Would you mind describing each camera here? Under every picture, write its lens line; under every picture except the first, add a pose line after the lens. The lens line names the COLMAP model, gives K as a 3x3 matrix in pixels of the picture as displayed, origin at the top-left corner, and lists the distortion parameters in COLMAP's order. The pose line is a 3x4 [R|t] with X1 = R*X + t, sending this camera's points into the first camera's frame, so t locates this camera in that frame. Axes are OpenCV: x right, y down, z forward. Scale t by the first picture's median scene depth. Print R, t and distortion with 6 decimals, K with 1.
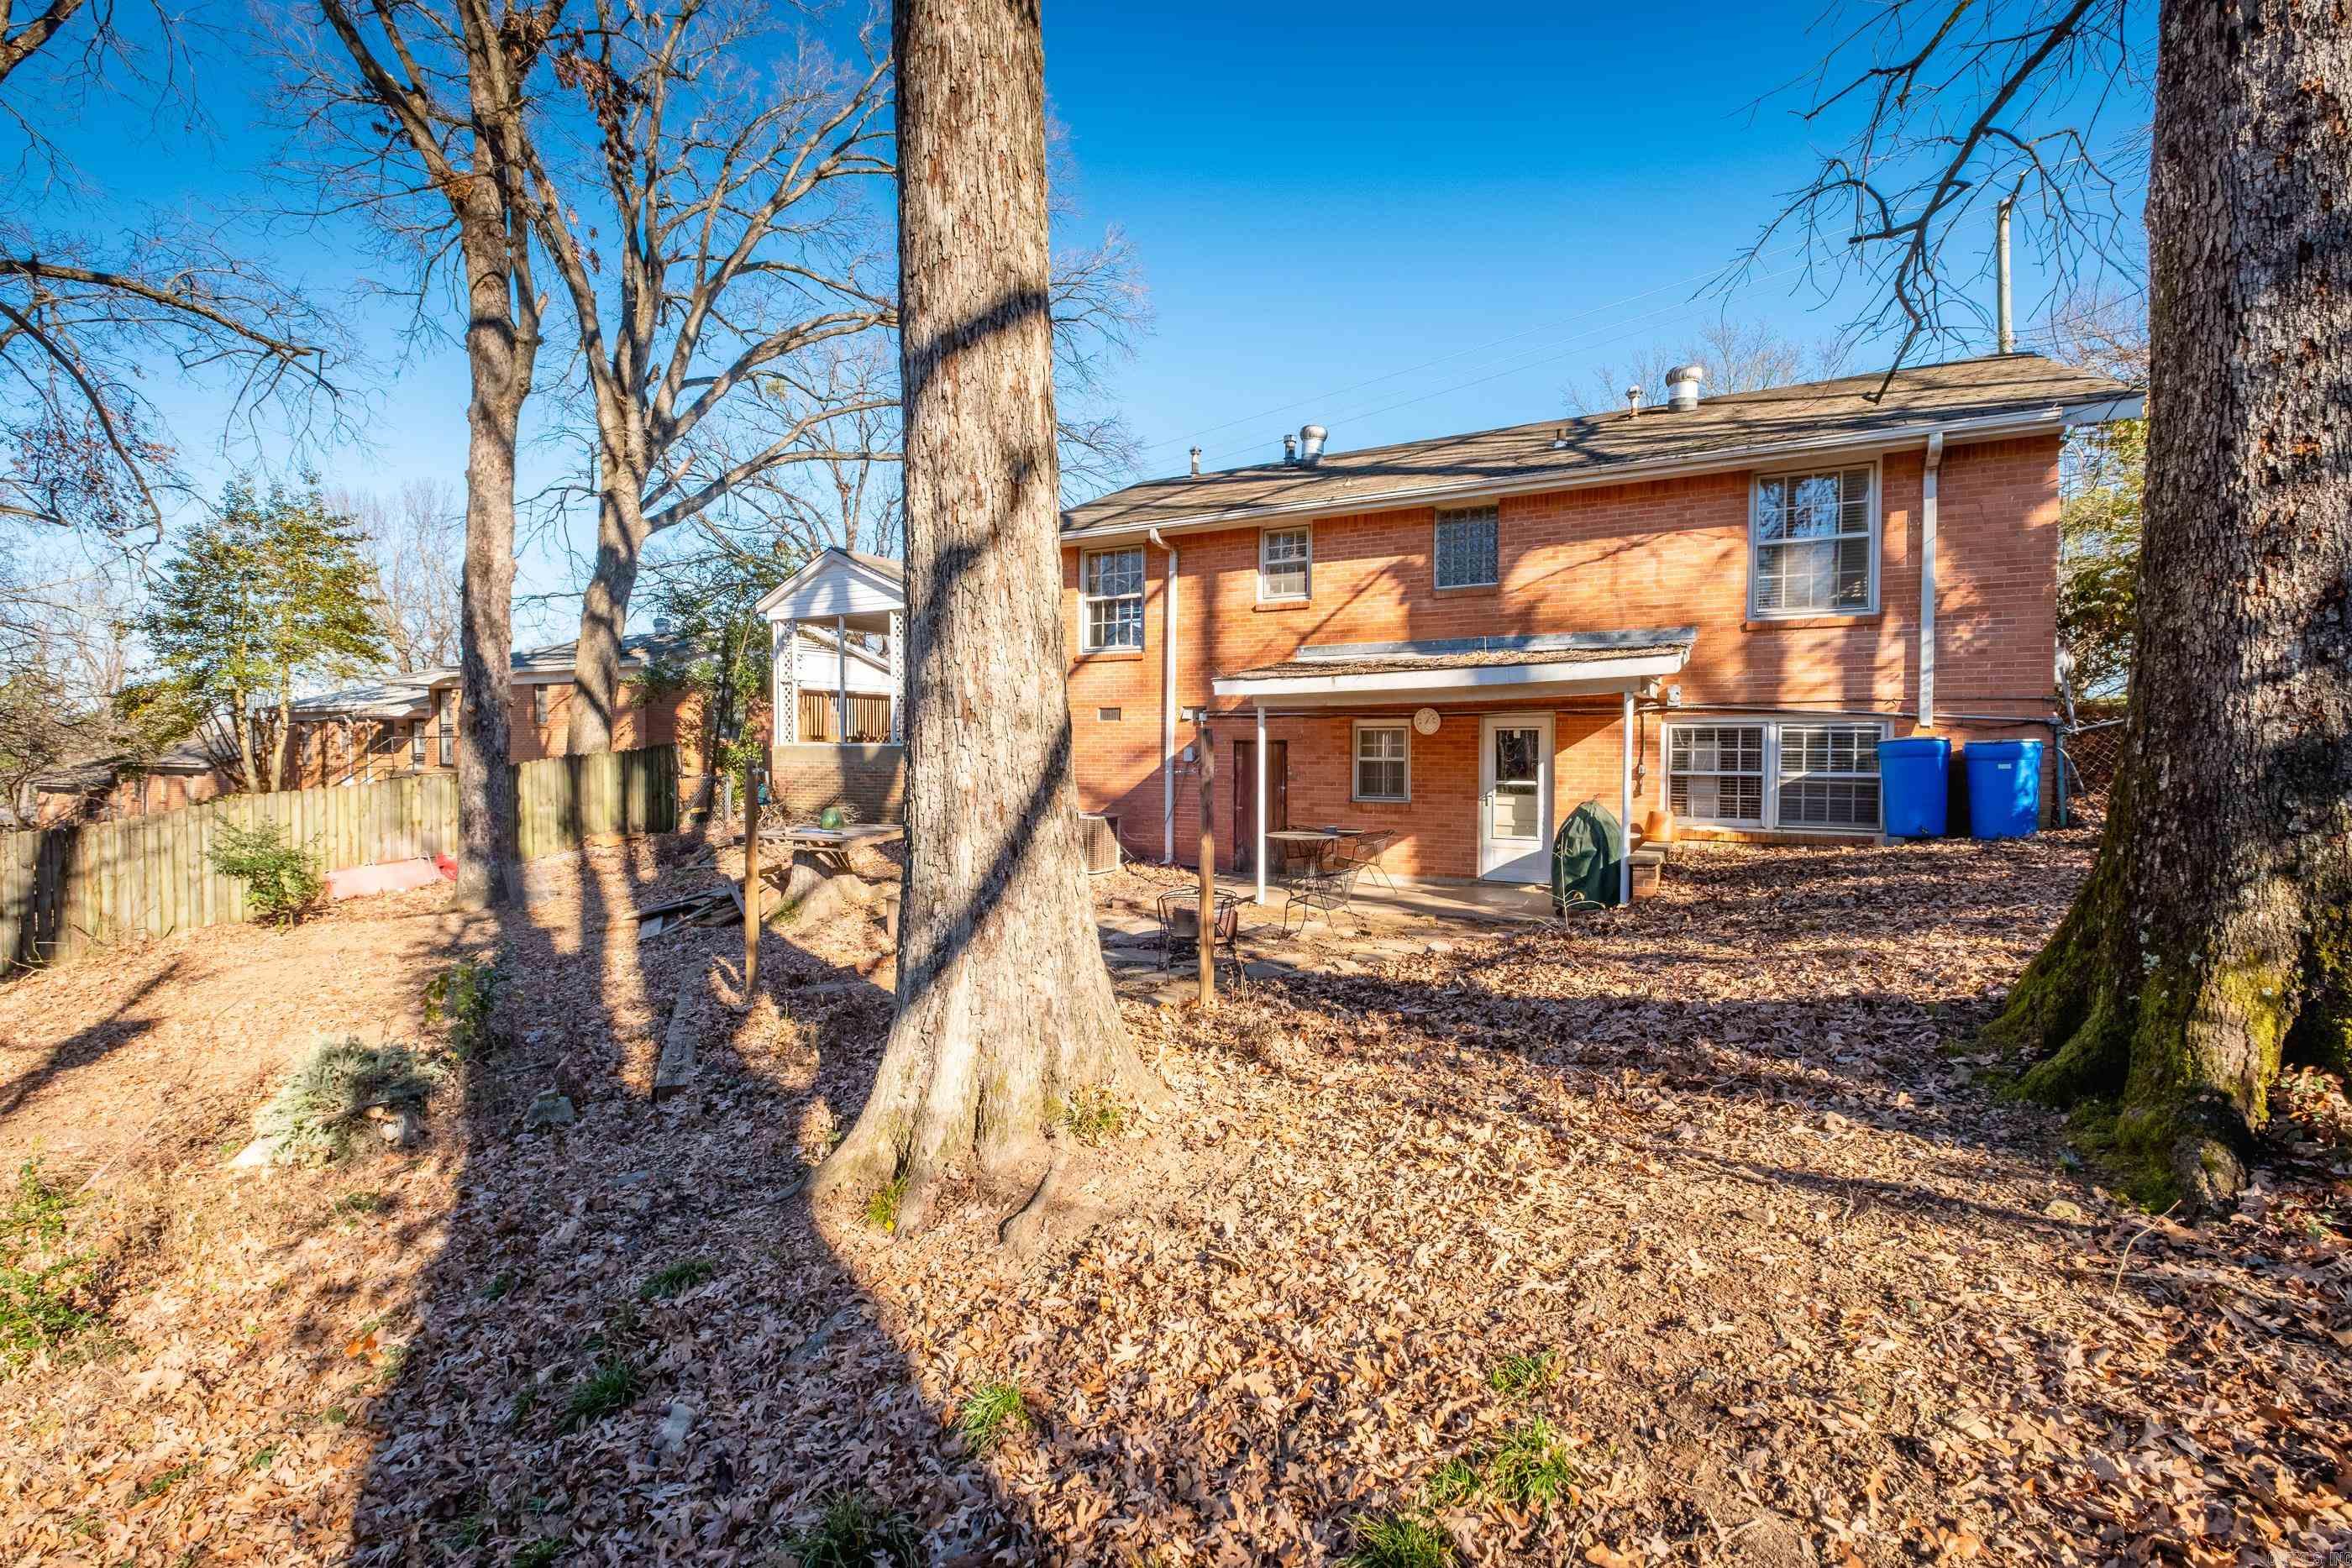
lens RADIAL K [[1046.2, 0, 1180.5], [0, 1046.2, 782.1], [0, 0, 1]] dist [0.001765, -0.000699]
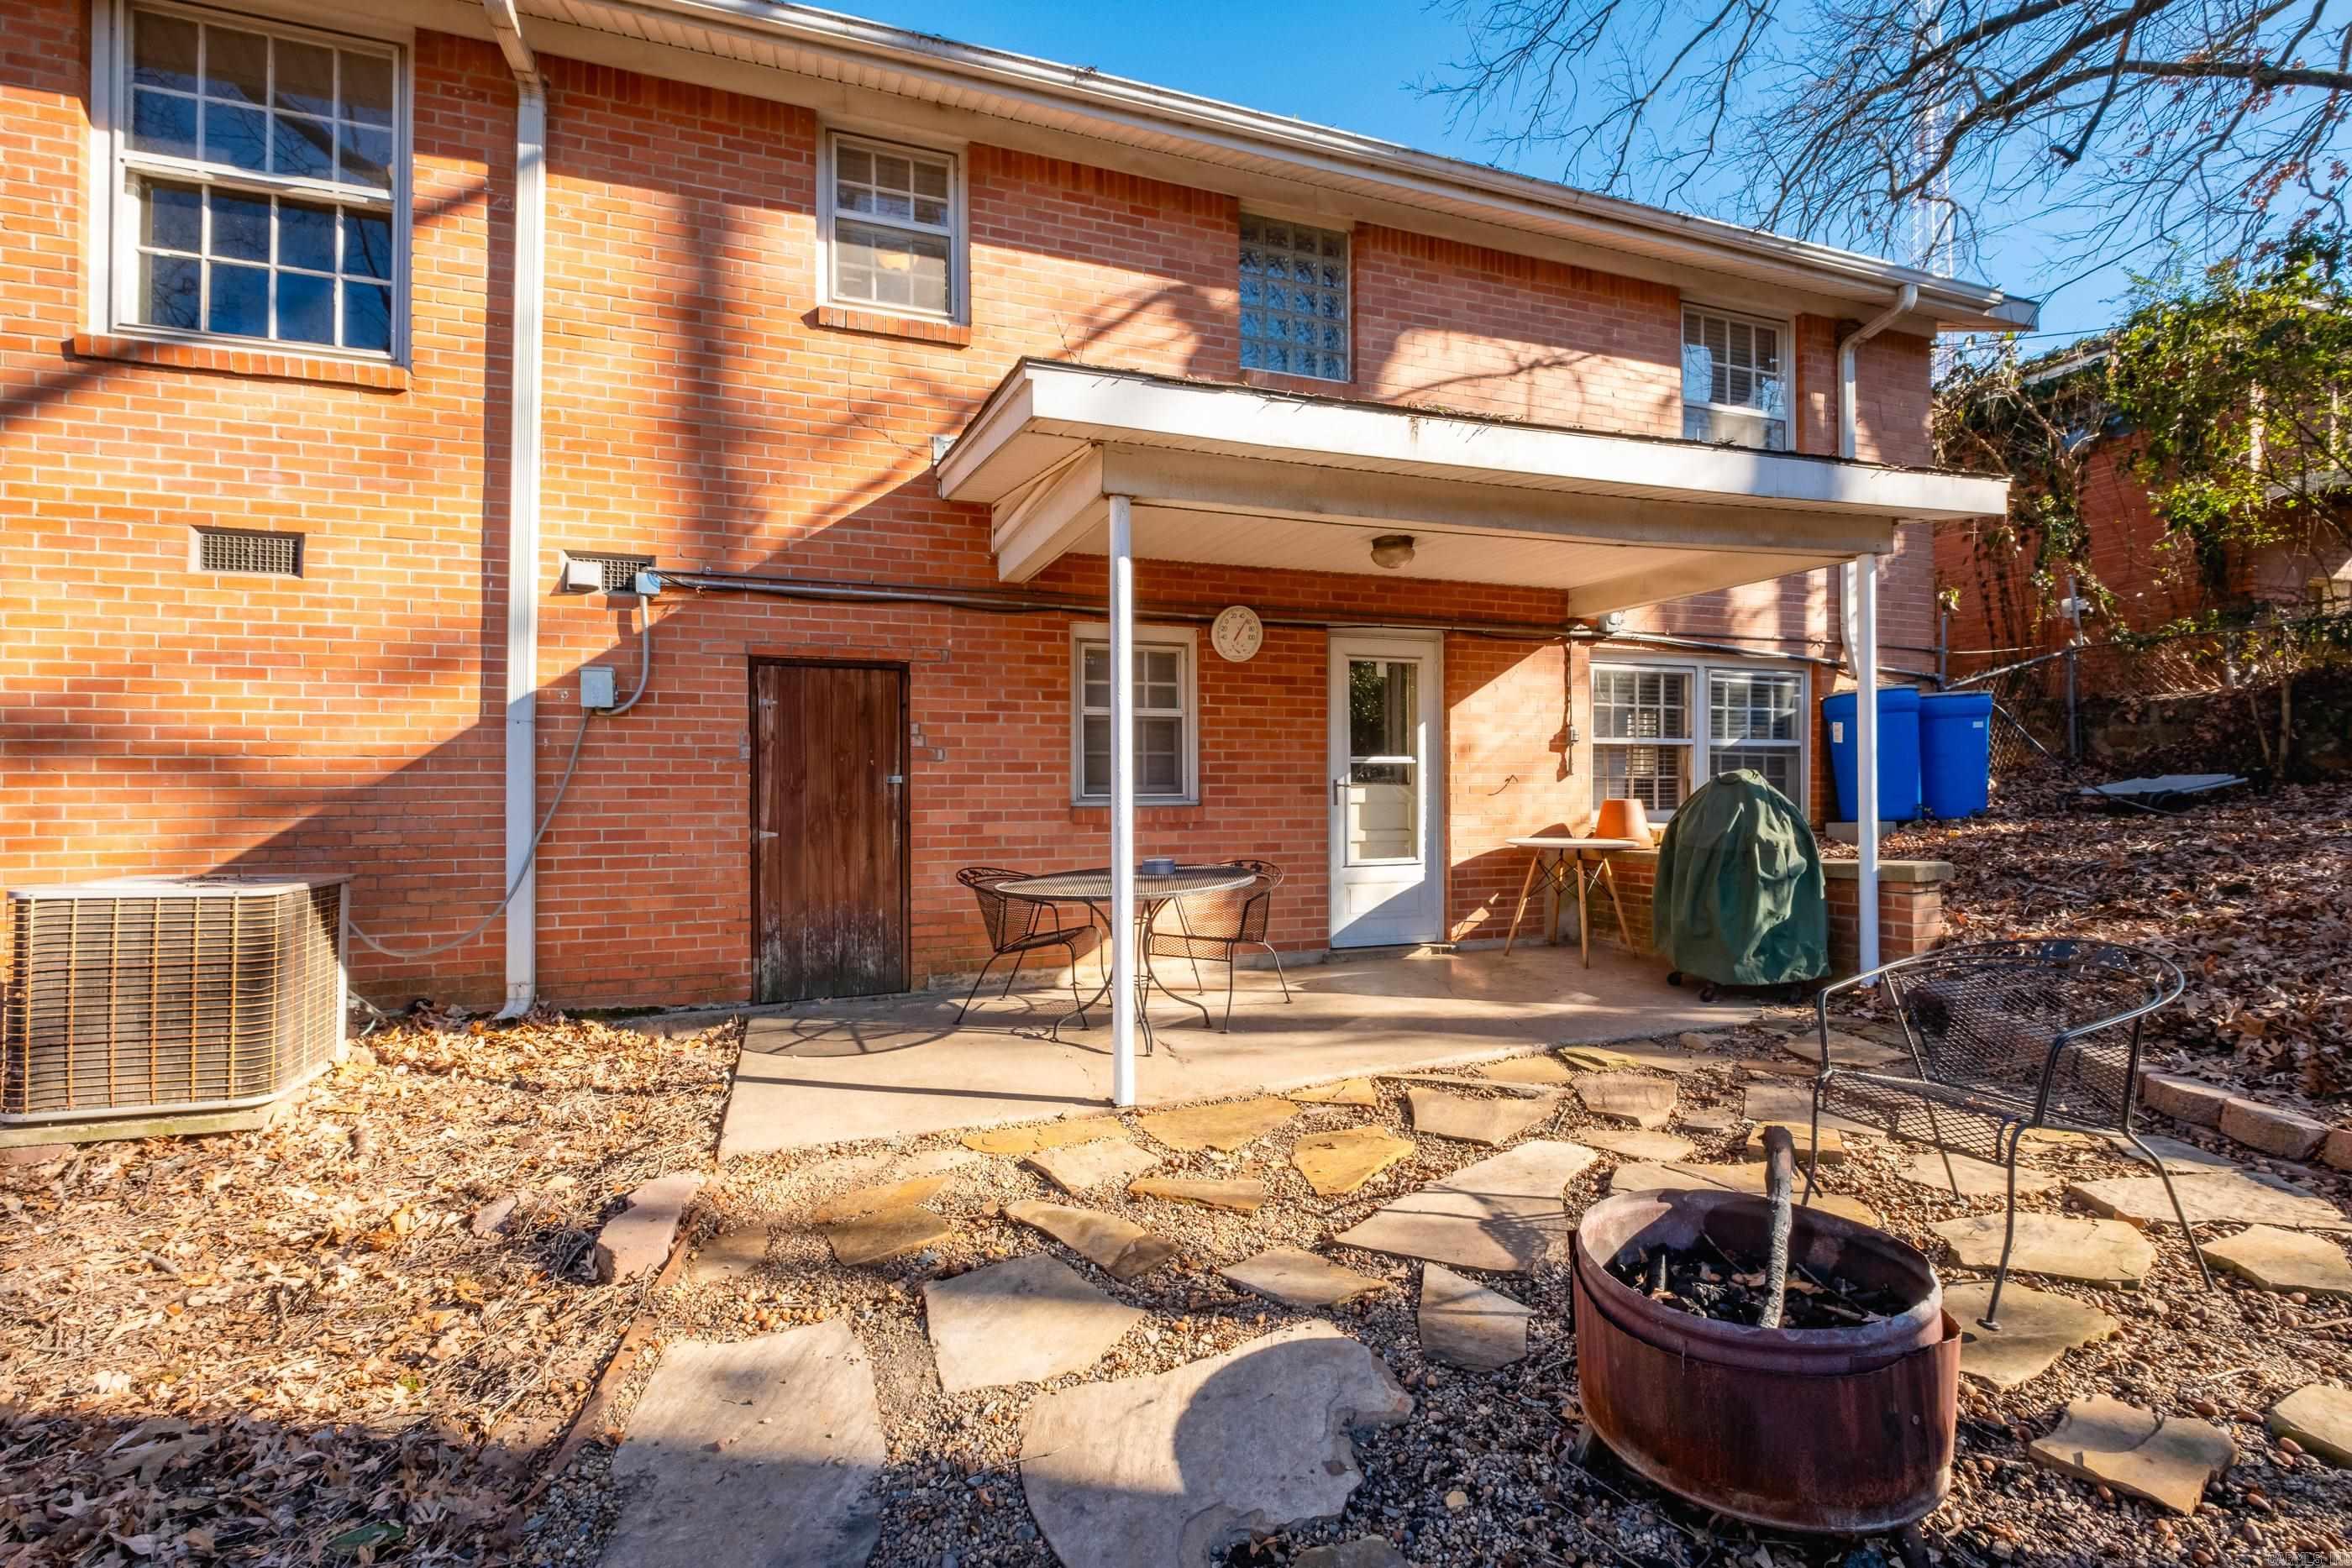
lens RADIAL K [[1041.5, 0, 1221.7], [0, 1041.5, 784.7], [0, 0, 1]] dist [-0.002051, -0.000628]
pose [[0.649540, -0.003520, 0.760320, -0.137752], [0.030699, 0.999295, -0.021599, 0.022077], [-0.759708, 0.037371, 0.649190, 0.713948]]
